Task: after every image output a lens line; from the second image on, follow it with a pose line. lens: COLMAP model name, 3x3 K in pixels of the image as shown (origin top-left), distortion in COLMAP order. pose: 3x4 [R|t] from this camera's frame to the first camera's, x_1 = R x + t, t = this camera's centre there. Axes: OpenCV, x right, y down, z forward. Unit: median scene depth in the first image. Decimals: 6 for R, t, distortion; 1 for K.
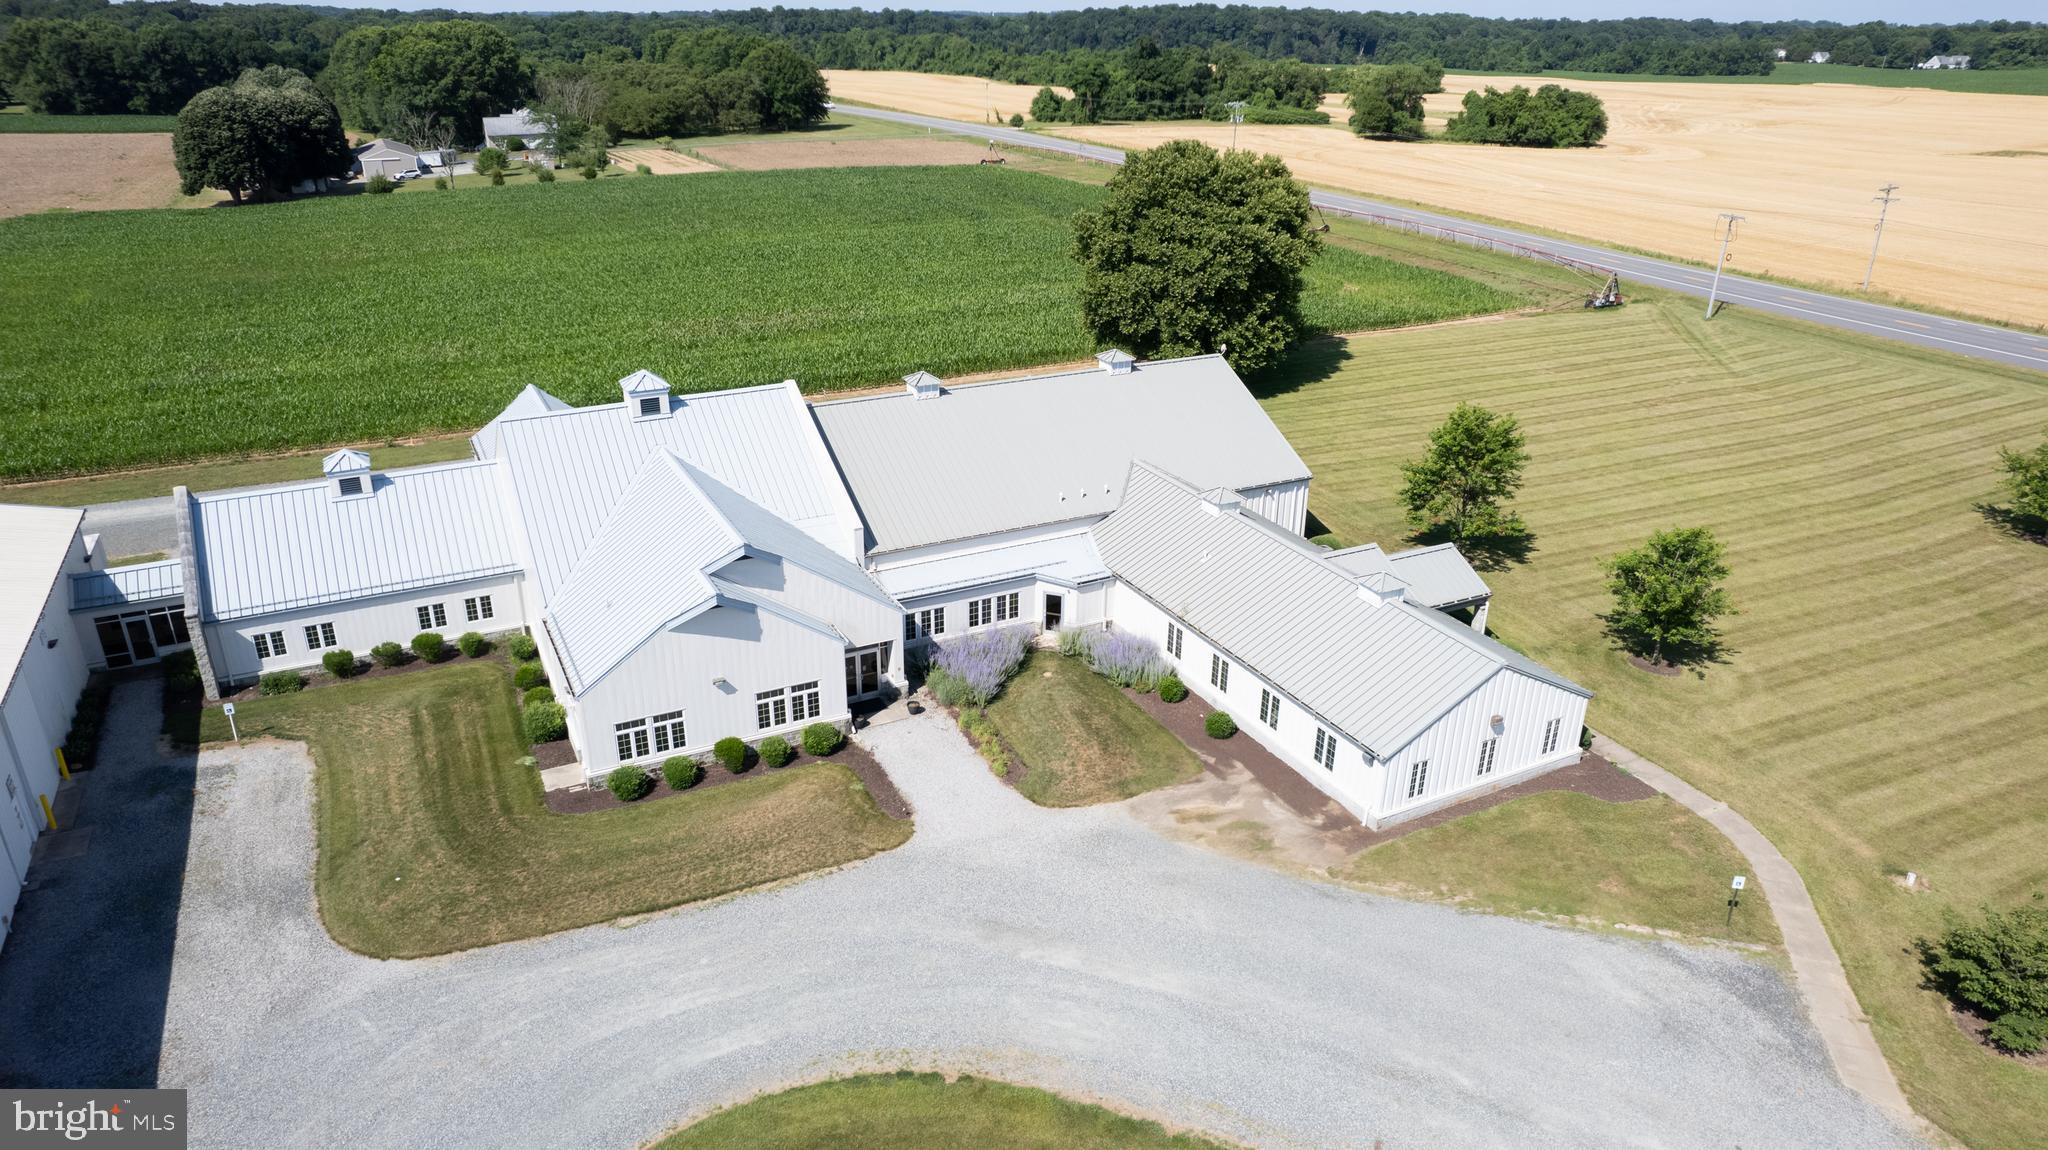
lens RADIAL K [[1313.8, 0, 1018.5], [0, 1313.8, 580.7], [0, 0, 1]] dist [-0.083956, 0.077588]
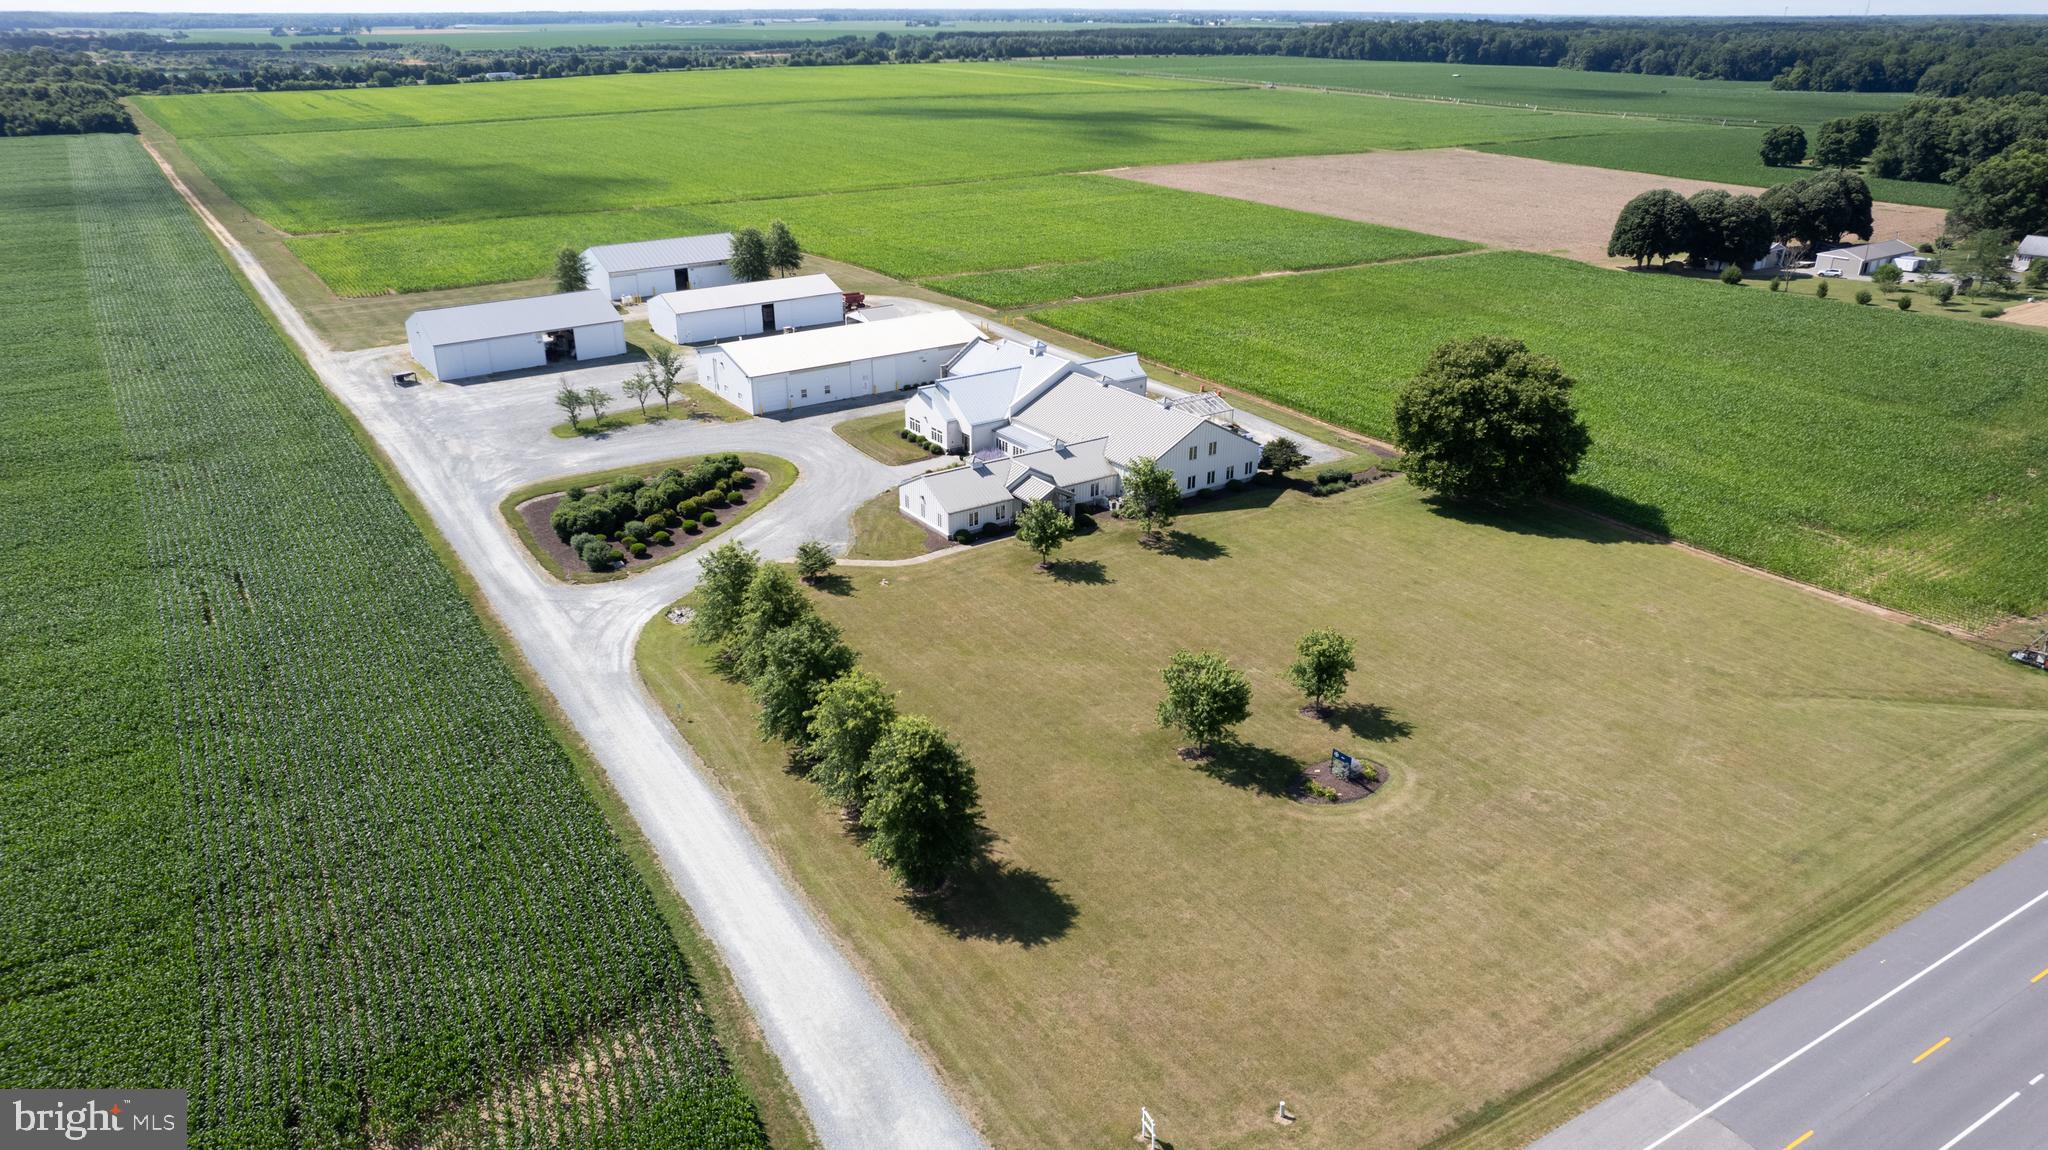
lens RADIAL K [[1313.8, 0, 1018.5], [0, 1313.8, 580.7], [0, 0, 1]] dist [-0.083956, 0.077588]
pose [[0.133538, 0.391508, -0.910433, 1.522429], [-0.397177, 0.862801, 0.312769, -0.354993], [0.907975, 0.319837, 0.270715, 0.225208]]
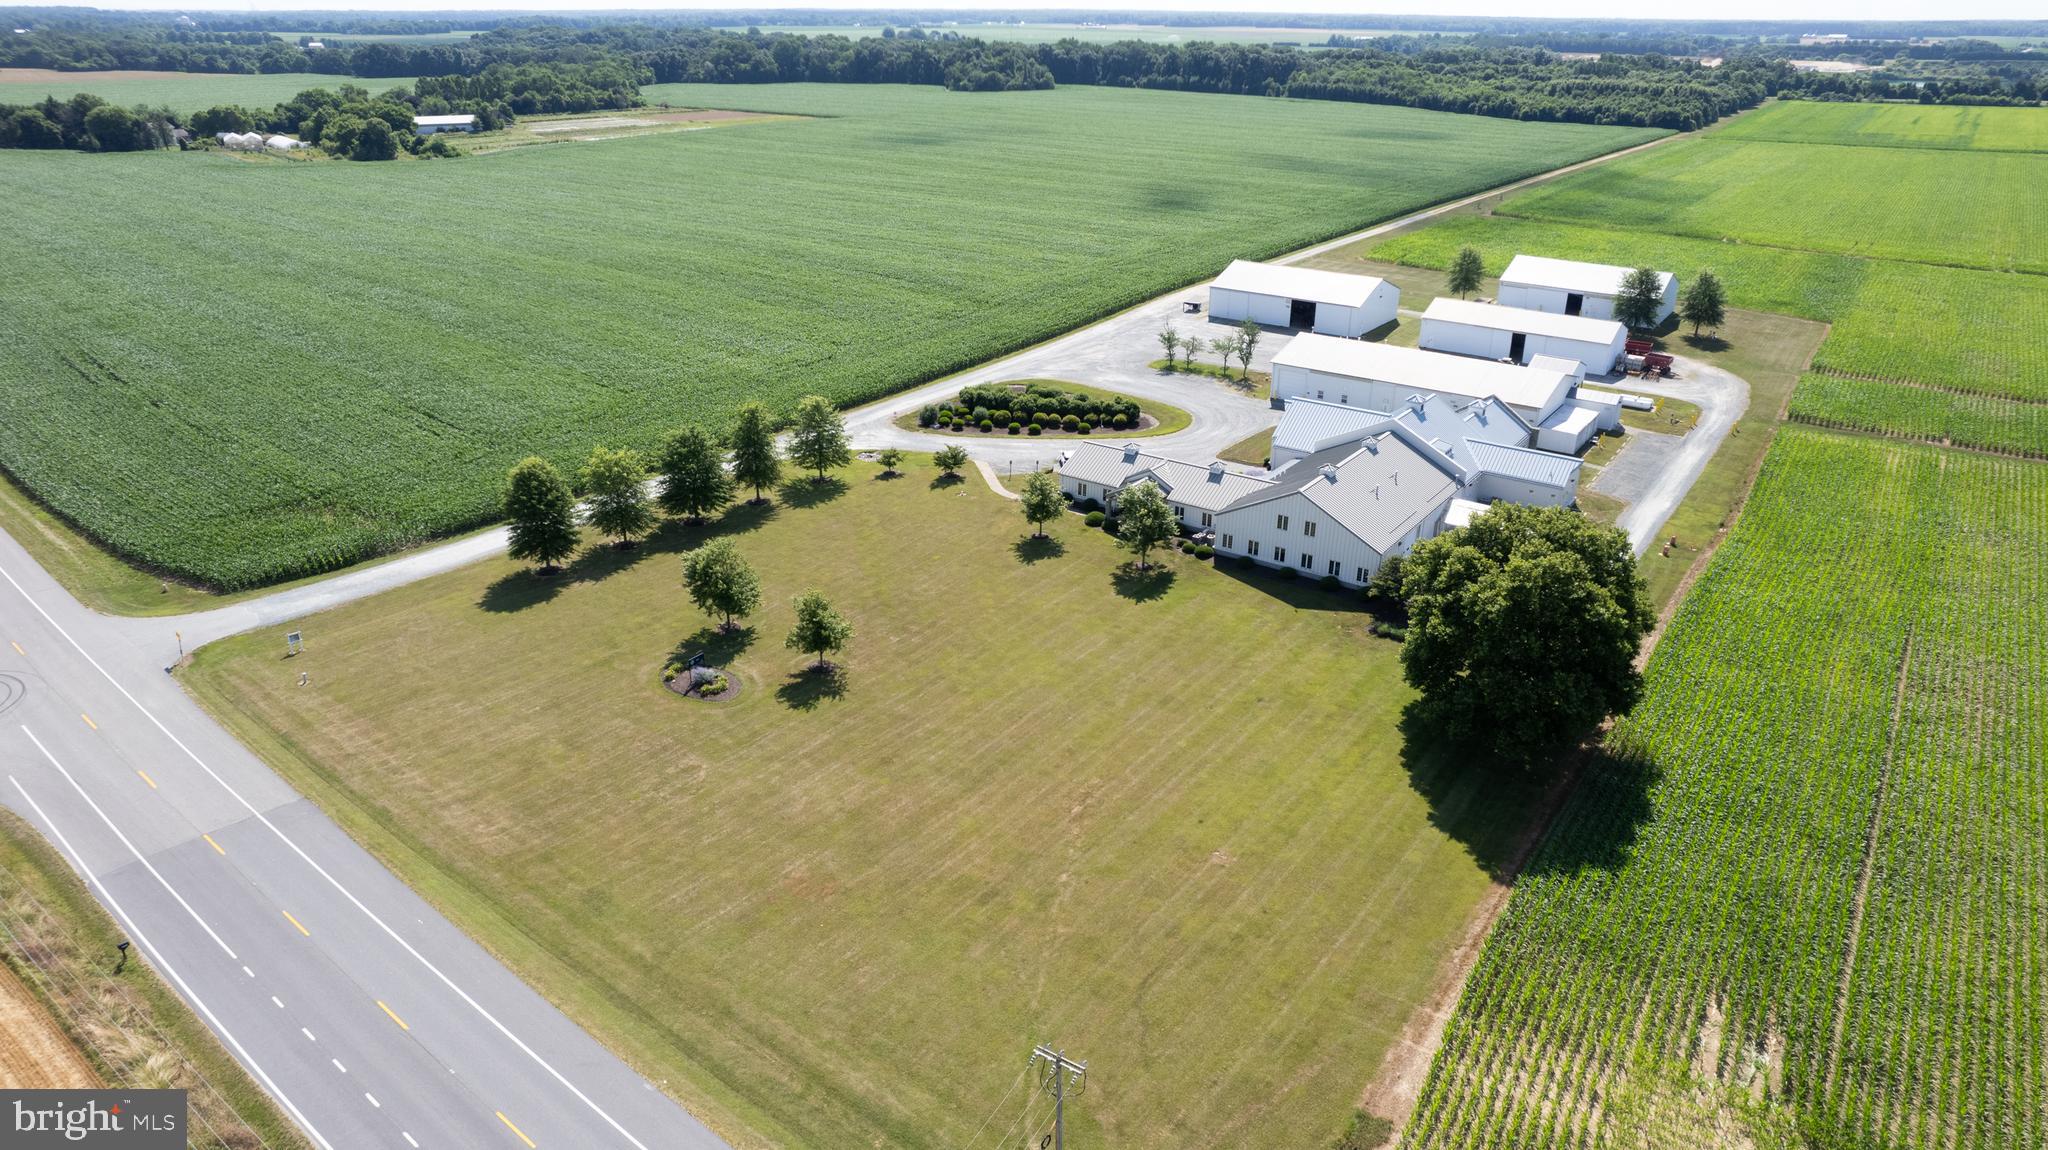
lens RADIAL K [[1313.8, 0, 1018.5], [0, 1313.8, 580.7], [0, 0, 1]] dist [-0.083956, 0.077588]
pose [[-0.888216, 0.171141, -0.426360, 0.947408], [-0.197836, 0.695101, 0.691156, -0.923586], [0.414648, 0.698245, -0.583542, 1.479788]]
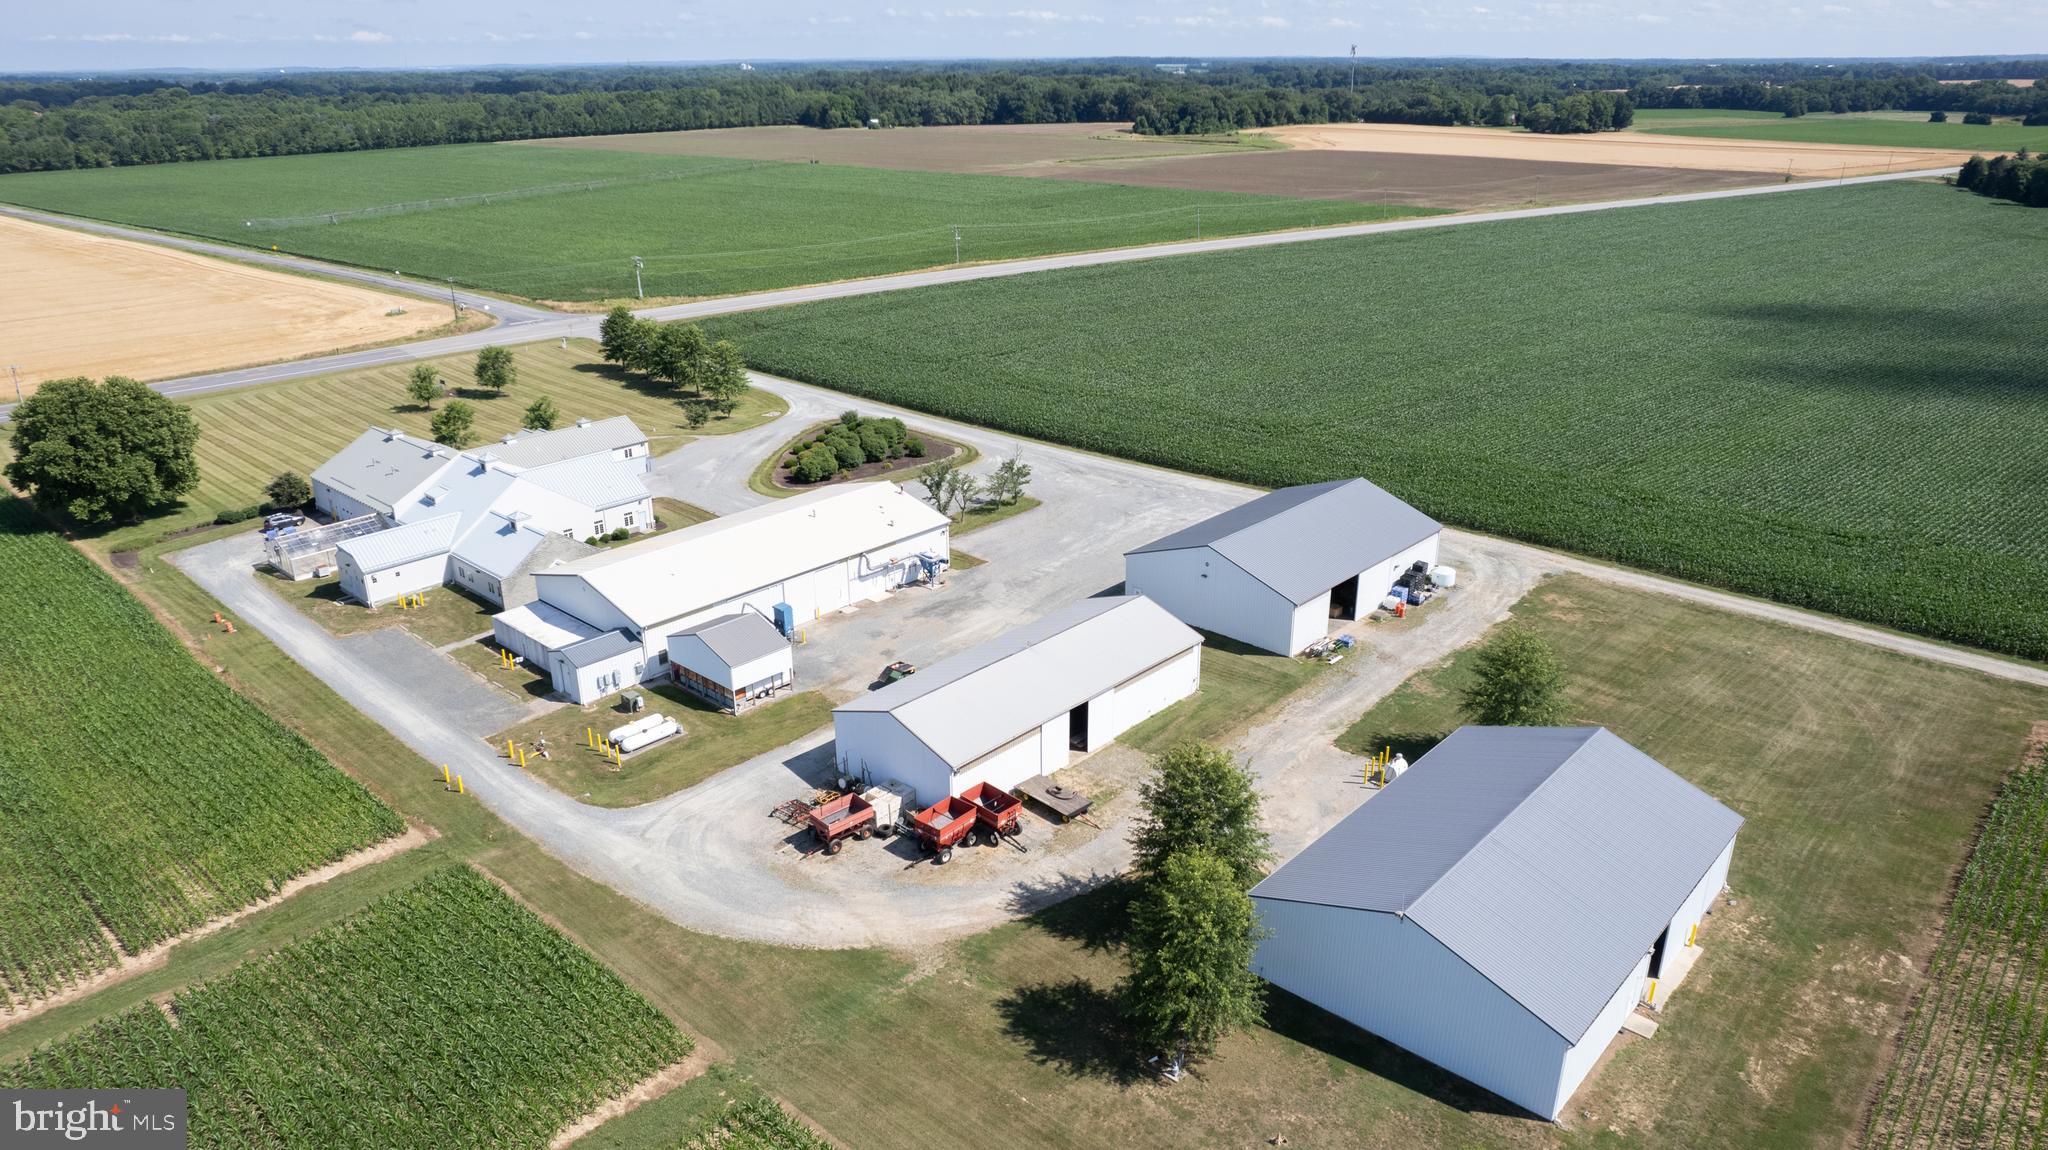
lens RADIAL K [[1351.1, 0, 1019.6], [0, 1351.1, 574.3], [0, 0, 1]] dist [-0.094359, 0.092974]
pose [[-0.339764, -0.346557, 0.874333, -1.778000], [0.381244, 0.799085, 0.464882, -0.468082], [-0.859775, 0.491285, -0.139378, 0.370421]]
